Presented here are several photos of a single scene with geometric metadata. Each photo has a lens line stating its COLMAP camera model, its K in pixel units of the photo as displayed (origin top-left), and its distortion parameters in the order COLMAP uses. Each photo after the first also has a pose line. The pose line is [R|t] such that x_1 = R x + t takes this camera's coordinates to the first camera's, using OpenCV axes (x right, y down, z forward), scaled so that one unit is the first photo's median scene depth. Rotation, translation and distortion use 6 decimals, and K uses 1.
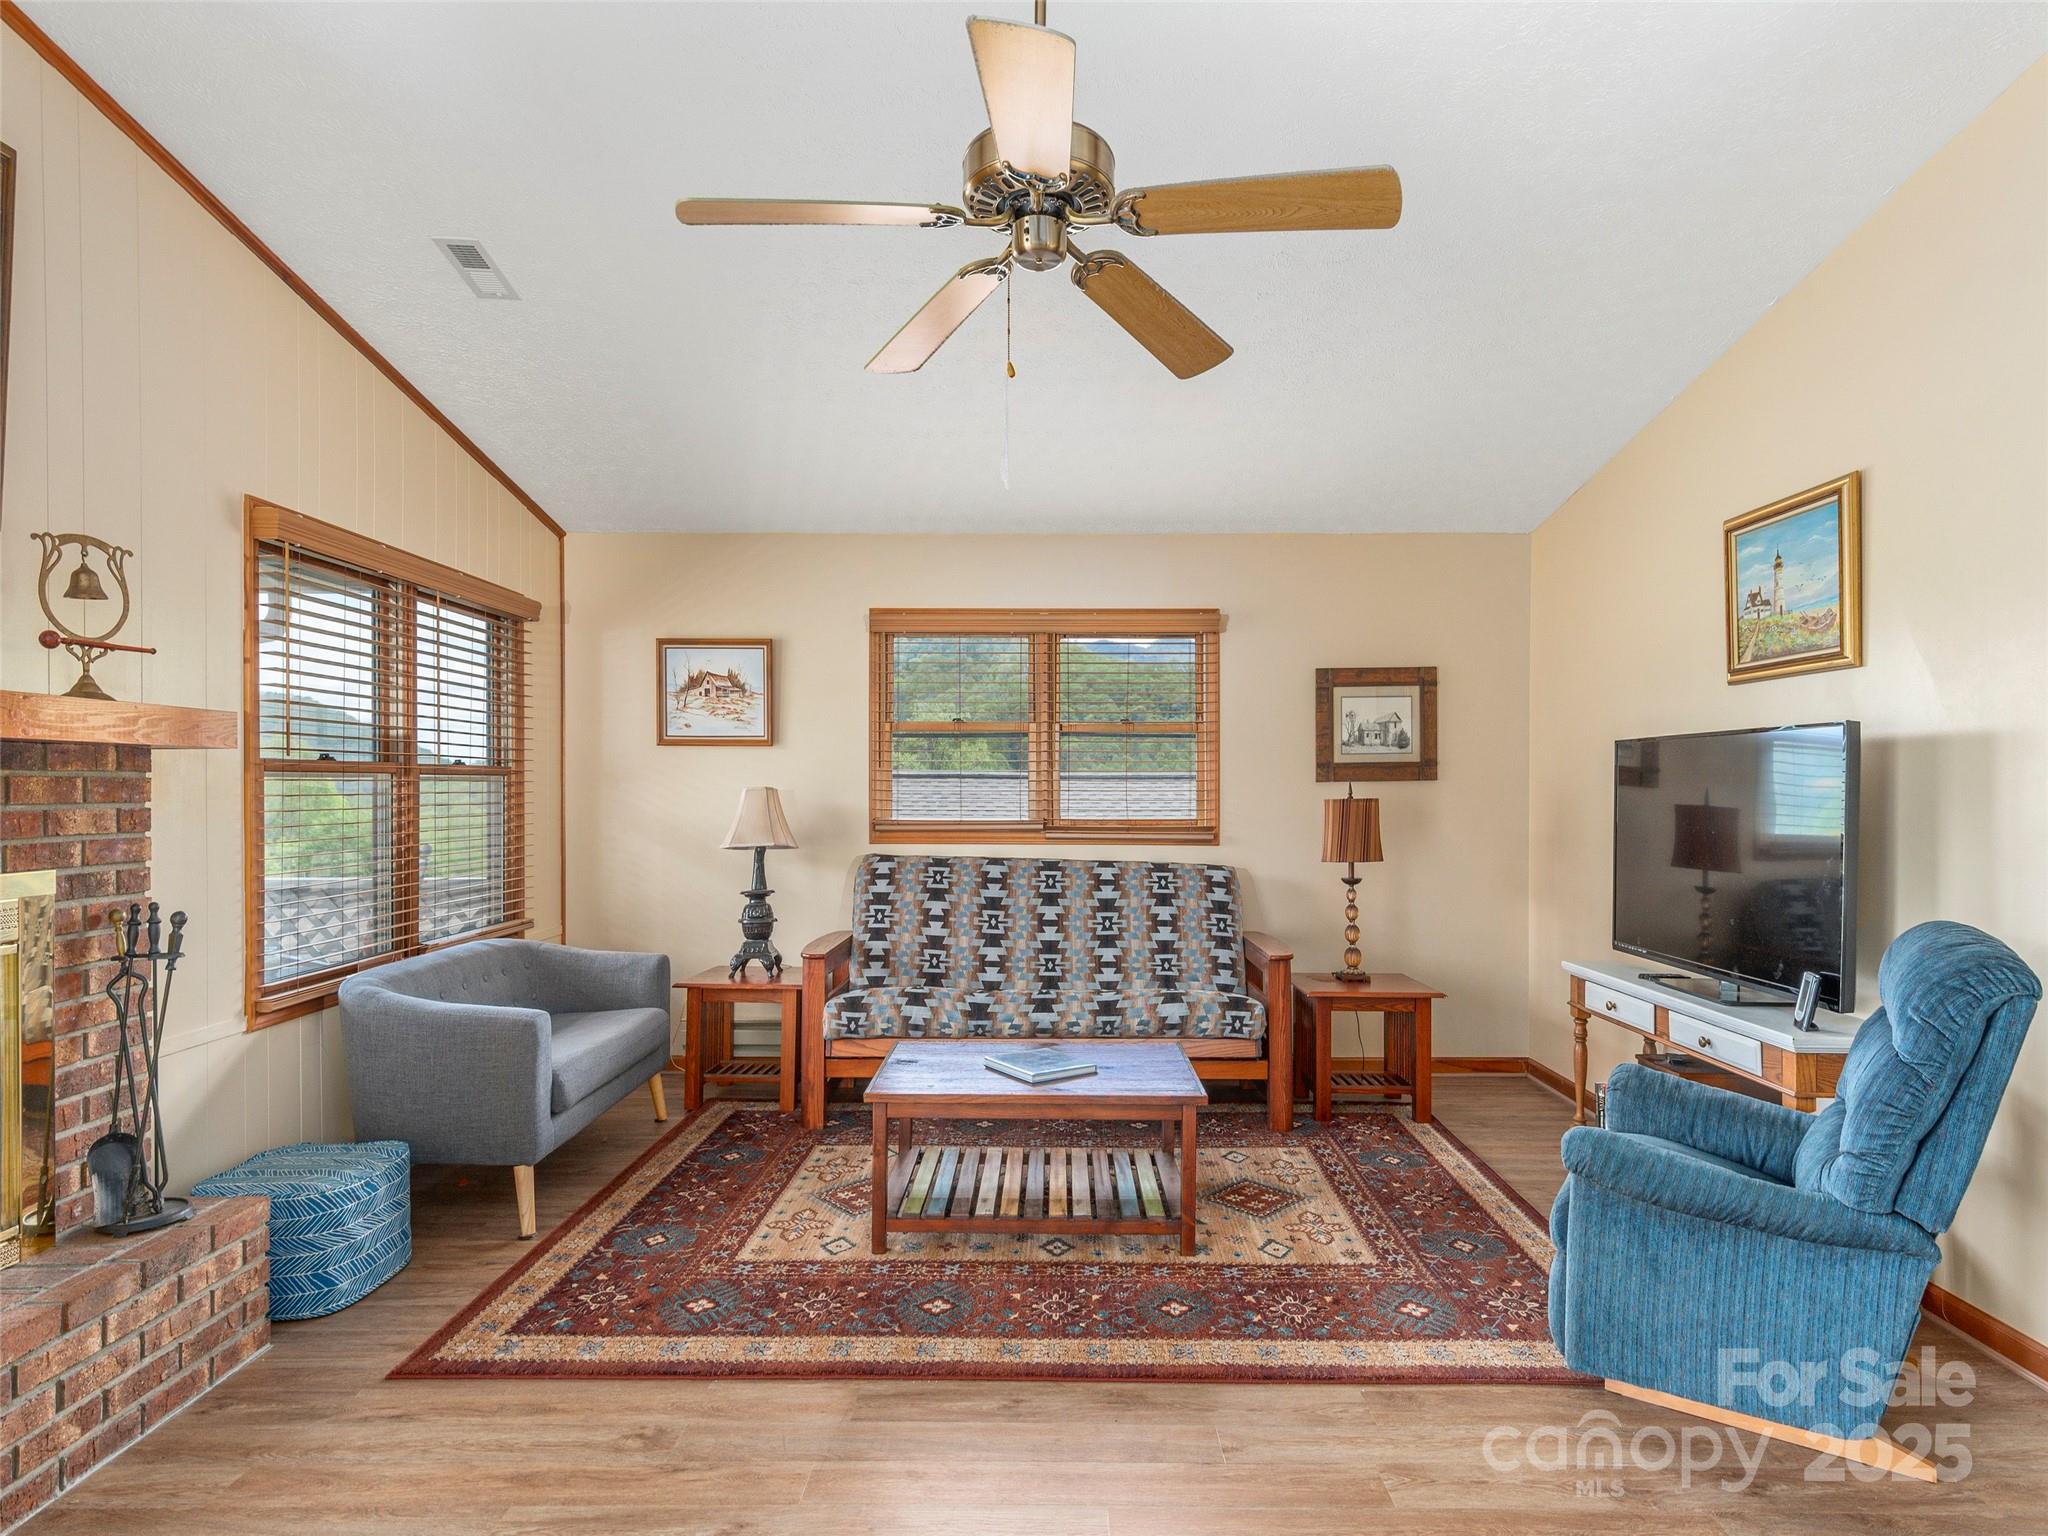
lens RADIAL K [[1115.3, 0, 1038.0], [0, 1115.3, 798.6], [0, 0, 1]] dist [0.012242, -0.001307]
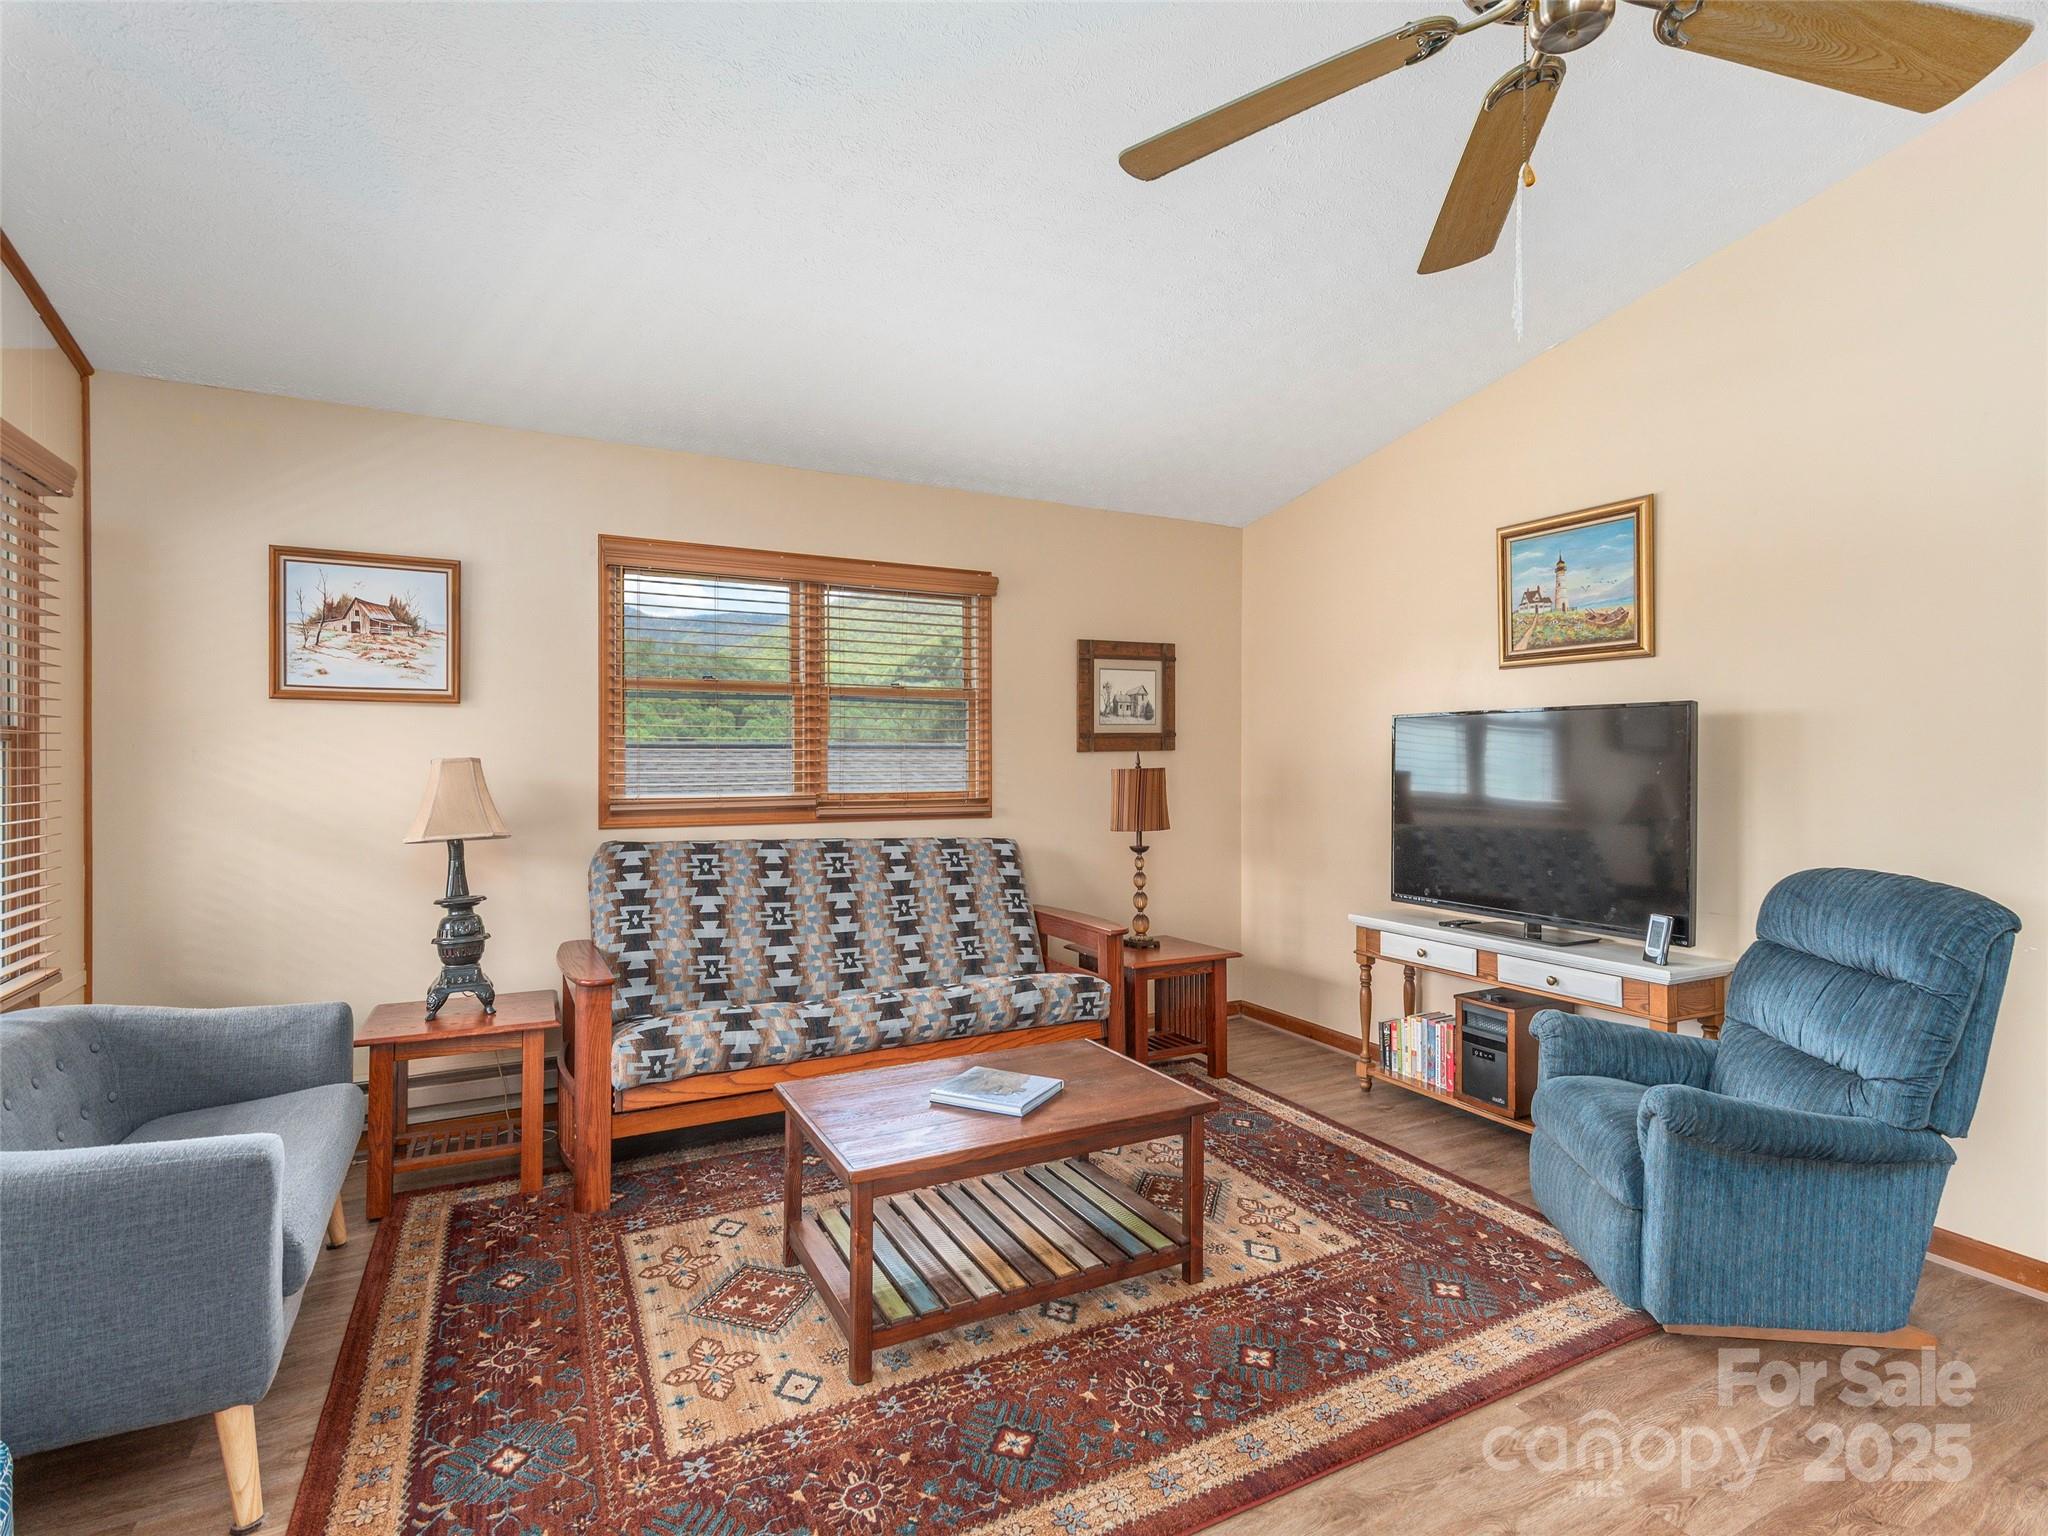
lens RADIAL K [[1012.8, 0, 1022.3], [0, 1012.8, 761.9], [0, 0, 1]] dist [0.010525, -0.000639]
pose [[0.879359, -0.003969, 0.476142, -0.279842], [0.006294, 0.999975, -0.003288, -0.003649], [-0.476117, 0.005888, 0.879362, 0.263871]]
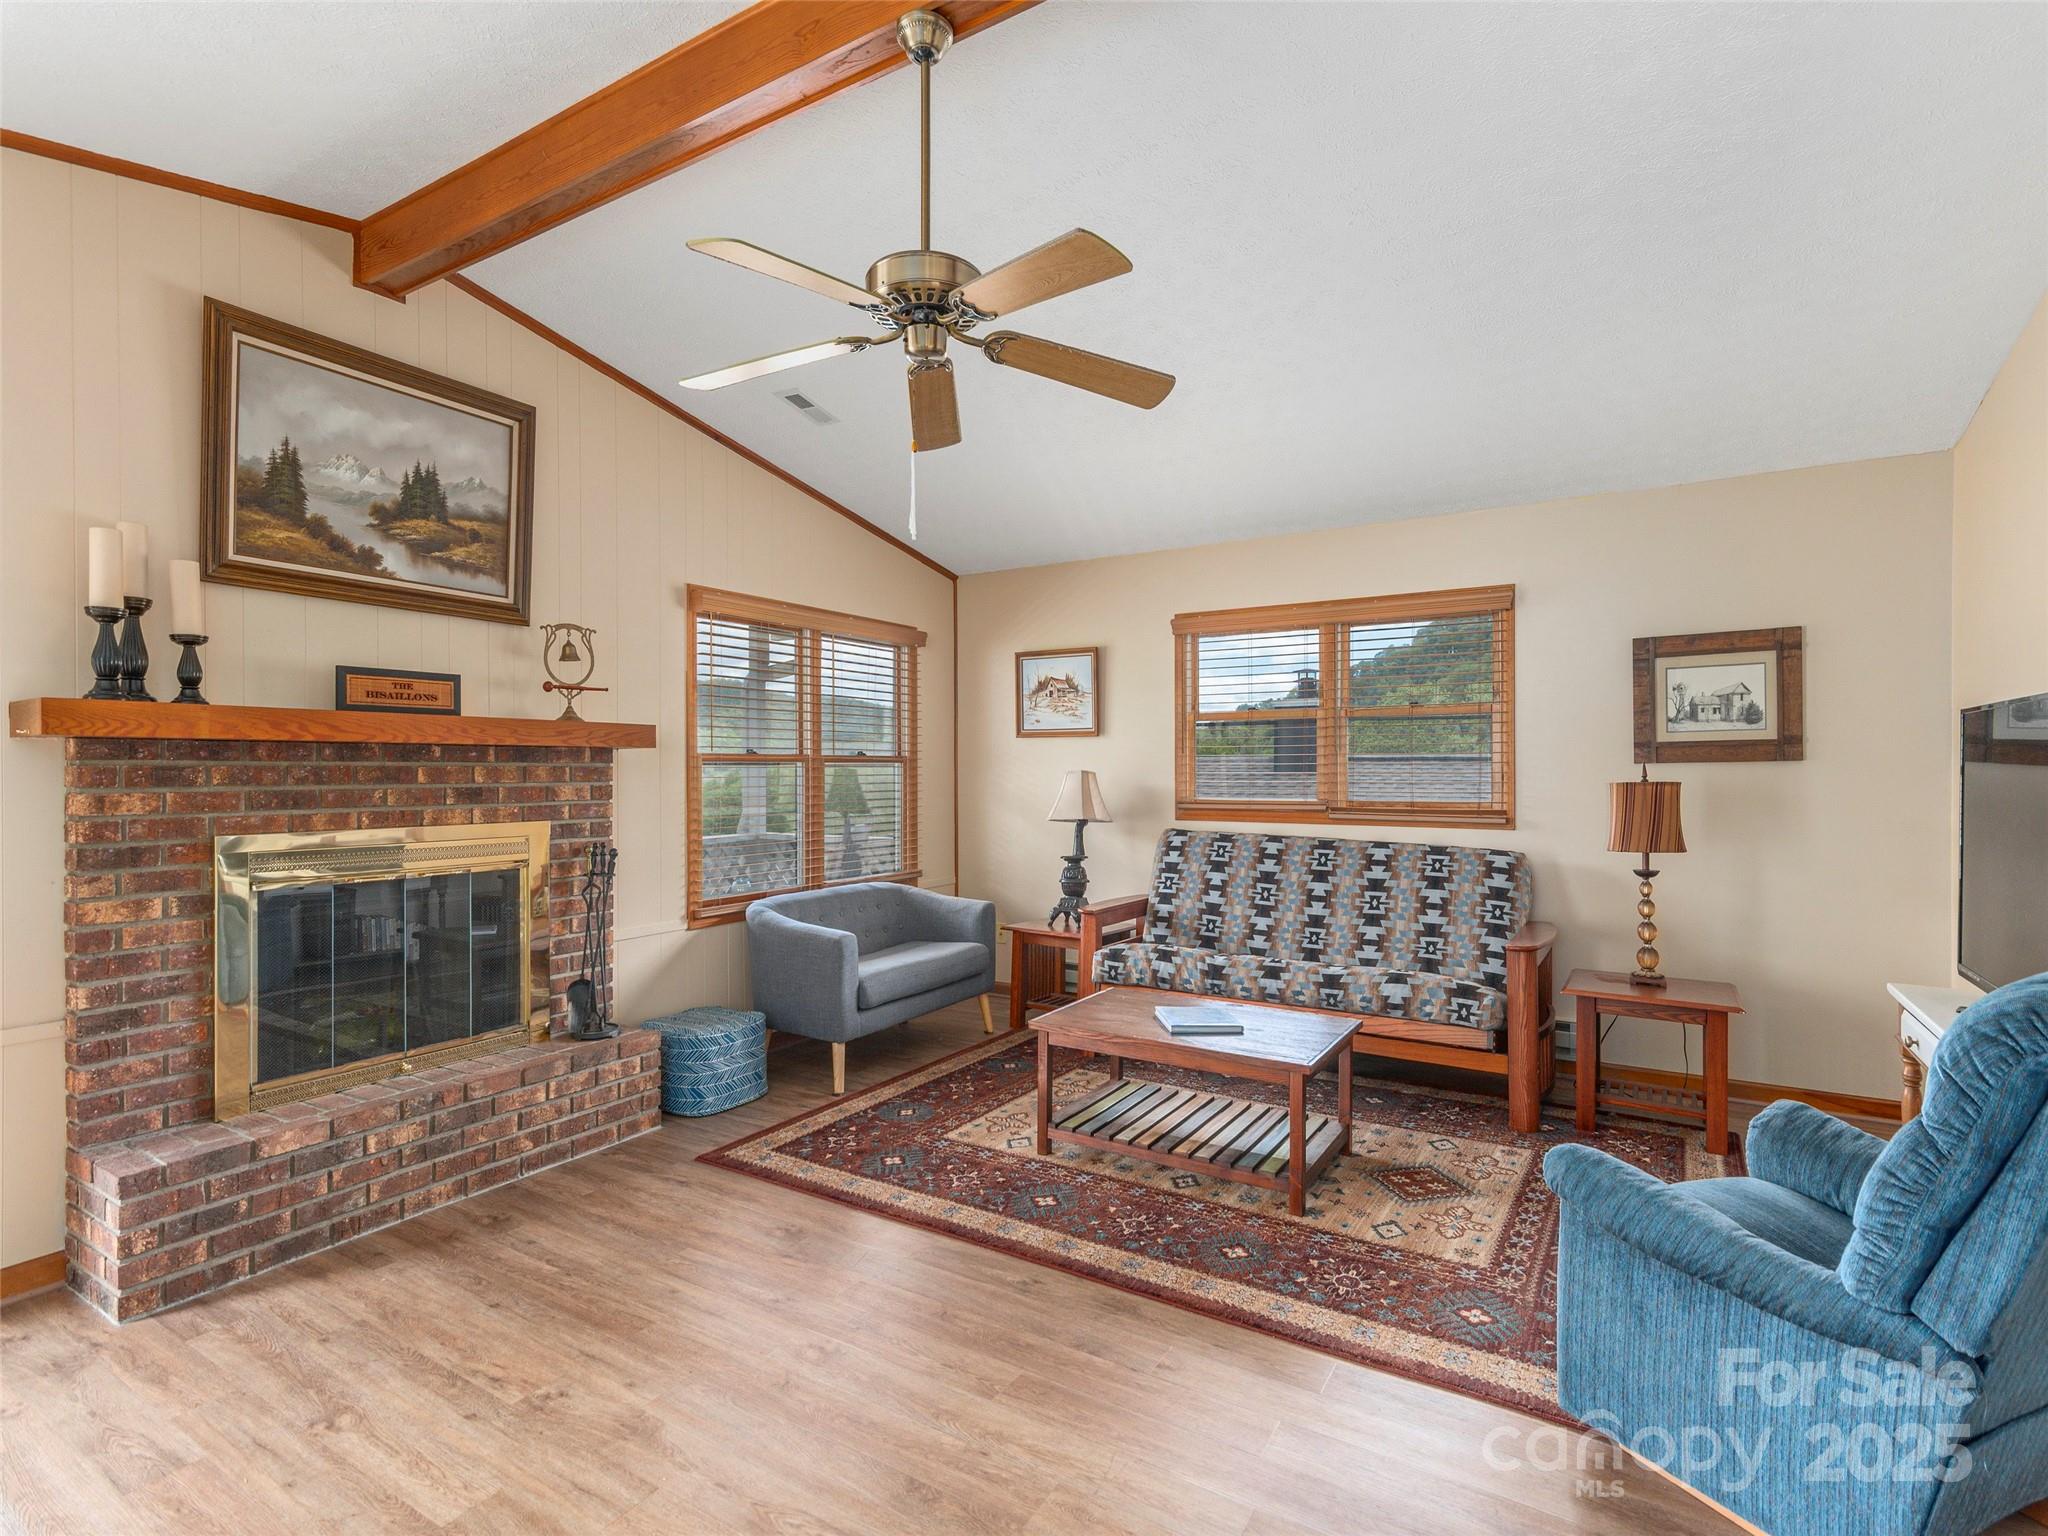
lens RADIAL K [[1014.1, 0, 1006.1], [0, 1014.1, 777.5], [0, 0, 1]] dist [0.013007, 0.000008]
pose [[0.847968, 0.001453, -0.530045, 0.308848], [-0.002557, 0.999996, -0.001350, -0.001270], [0.530041, 0.002500, 0.847969, 0.030711]]
